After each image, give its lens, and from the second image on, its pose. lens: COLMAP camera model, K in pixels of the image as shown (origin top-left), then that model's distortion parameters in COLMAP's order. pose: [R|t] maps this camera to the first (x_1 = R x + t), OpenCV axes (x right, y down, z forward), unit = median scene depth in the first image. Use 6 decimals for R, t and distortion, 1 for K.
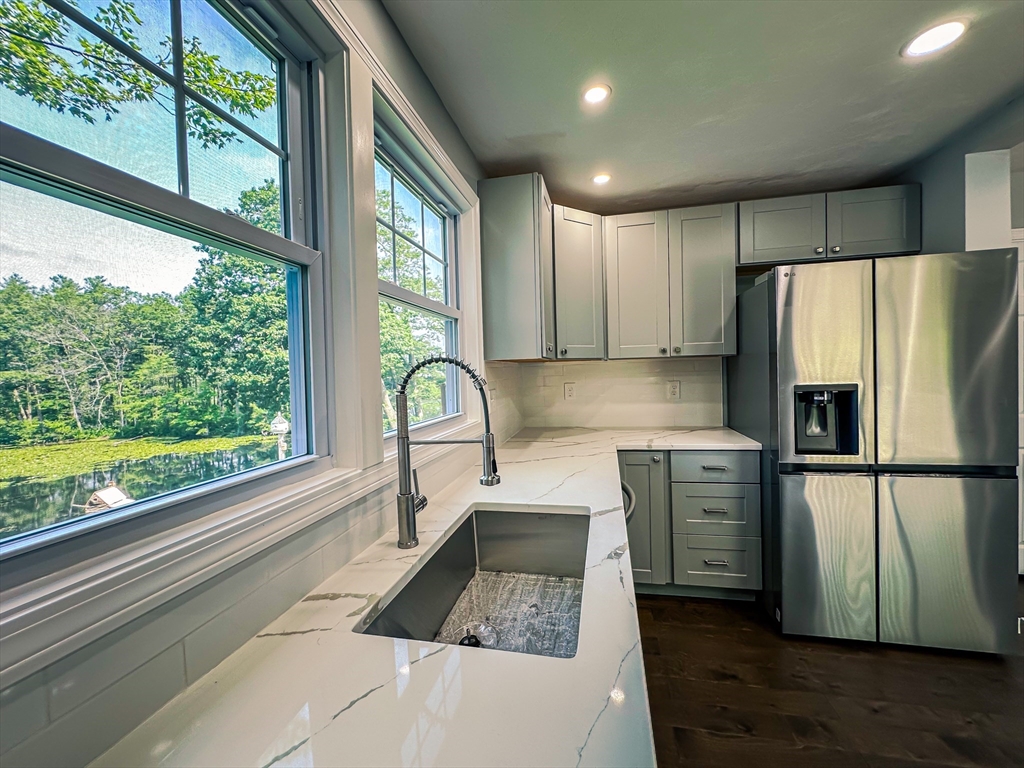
lens RADIAL K [[406.7, 0, 512.0], [0, 406.7, 384.0], [0, 0, 1]] dist [-0.000990, -0.000053]
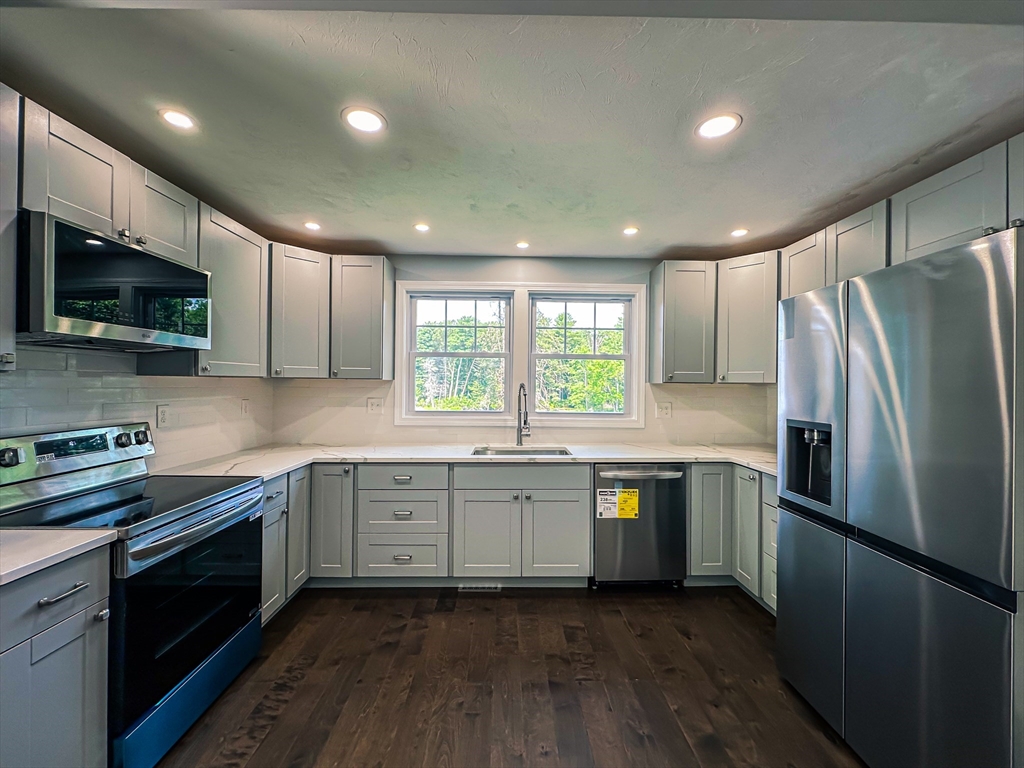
lens RADIAL K [[406.7, 0, 512.0], [0, 406.7, 384.0], [0, 0, 1]] dist [-0.000990, -0.000053]
pose [[0.236456, 0.039167, -0.970852, 1.358361], [-0.054538, 0.998147, 0.026985, -0.064818], [0.970110, 0.046568, 0.238154, 0.103720]]
